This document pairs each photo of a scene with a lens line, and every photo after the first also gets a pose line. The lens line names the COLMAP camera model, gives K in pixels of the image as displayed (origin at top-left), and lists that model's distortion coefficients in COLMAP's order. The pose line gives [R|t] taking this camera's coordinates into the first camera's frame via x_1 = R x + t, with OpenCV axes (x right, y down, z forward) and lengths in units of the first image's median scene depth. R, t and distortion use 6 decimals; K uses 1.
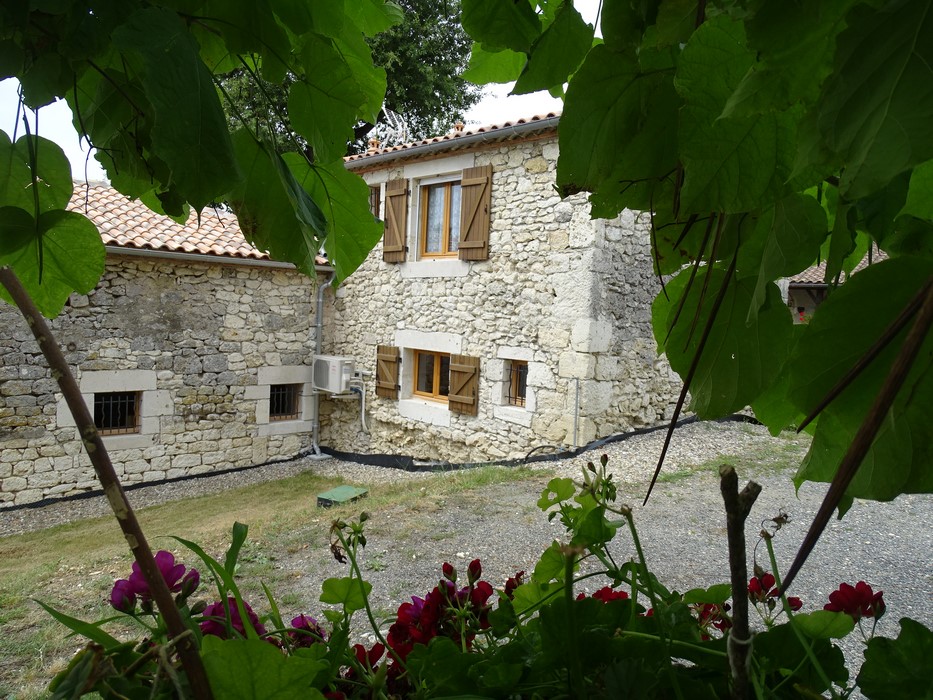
lens RADIAL K [[655.3, 0, 464.2], [0, 655.3, 347.5], [0, 0, 1]] dist [0.012684, -0.015510]
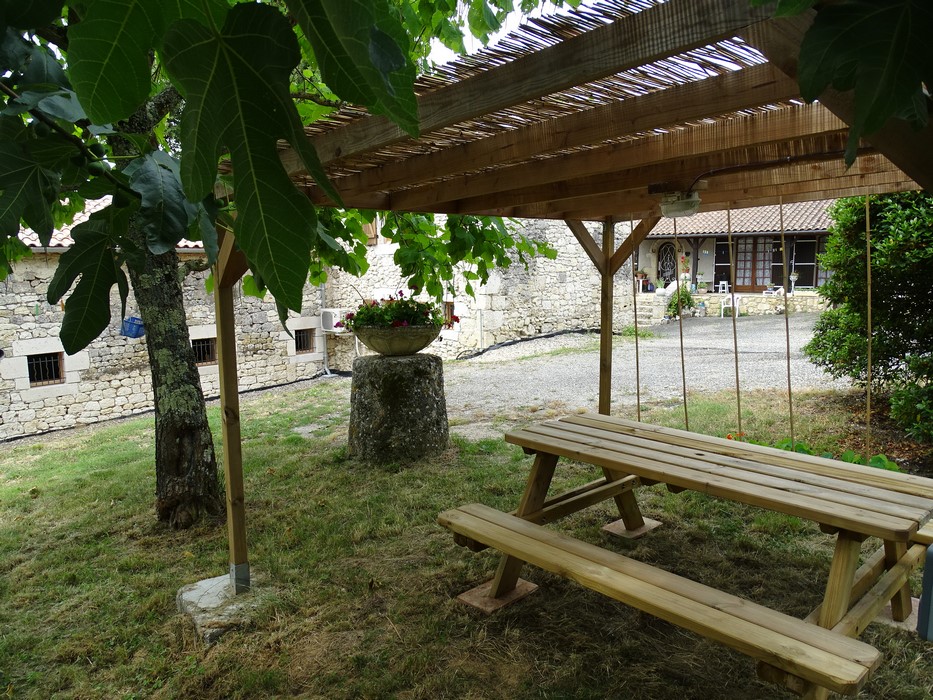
lens RADIAL K [[655.3, 0, 465.1], [0, 655.3, 351.7], [0, 0, 1]] dist [0.012684, -0.015510]
pose [[0.997293, -0.066697, 0.030968, 0.058523], [0.064223, 0.995114, 0.074997, 0.020770], [-0.035819, -0.072805, 0.996703, -0.635063]]
